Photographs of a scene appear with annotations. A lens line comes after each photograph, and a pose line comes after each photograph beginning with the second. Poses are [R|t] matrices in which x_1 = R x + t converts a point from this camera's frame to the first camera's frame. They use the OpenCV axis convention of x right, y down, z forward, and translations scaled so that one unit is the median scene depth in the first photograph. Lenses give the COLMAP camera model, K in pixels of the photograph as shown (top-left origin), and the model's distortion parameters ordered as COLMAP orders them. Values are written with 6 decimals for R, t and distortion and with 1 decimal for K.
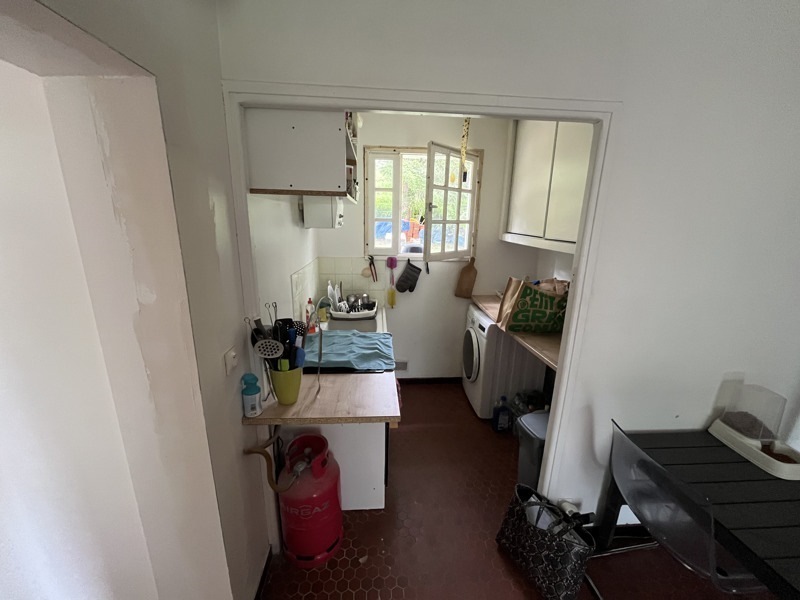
lens RADIAL K [[317.3, 0, 400.9], [0, 317.3, 301.7], [0, 0, 1]] dist [-0.003443, 0.000033]
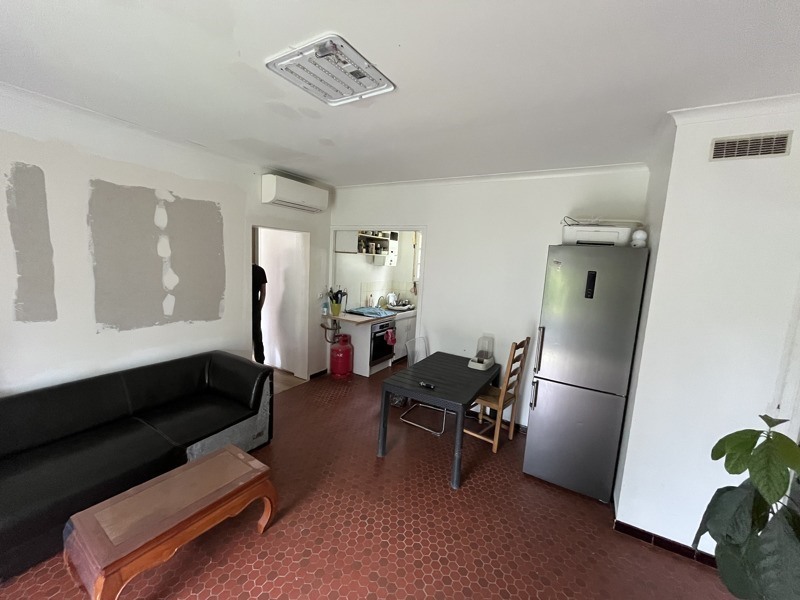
lens RADIAL K [[317.3, 0, 396.5], [0, 317.3, 299.1], [0, 0, 1]] dist [-0.003443, 0.000033]
pose [[0.814520, 0.097592, -0.571868, 1.069080], [-0.189845, 0.976313, -0.103787, 0.206425], [0.548193, 0.193103, 0.813754, -0.706869]]
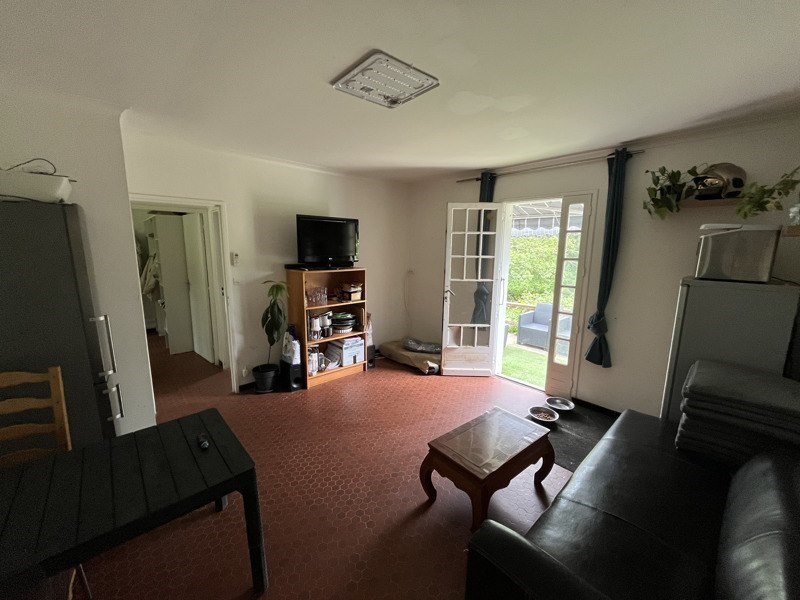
lens RADIAL K [[317.3, 0, 400.8], [0, 317.3, 298.6], [0, 0, 1]] dist [-0.003443, 0.000033]
pose [[-0.608587, -0.159798, 0.777230, -1.991429], [0.183918, 0.924429, 0.334074, -0.453929], [-0.771878, 0.346260, -0.533206, 1.614270]]
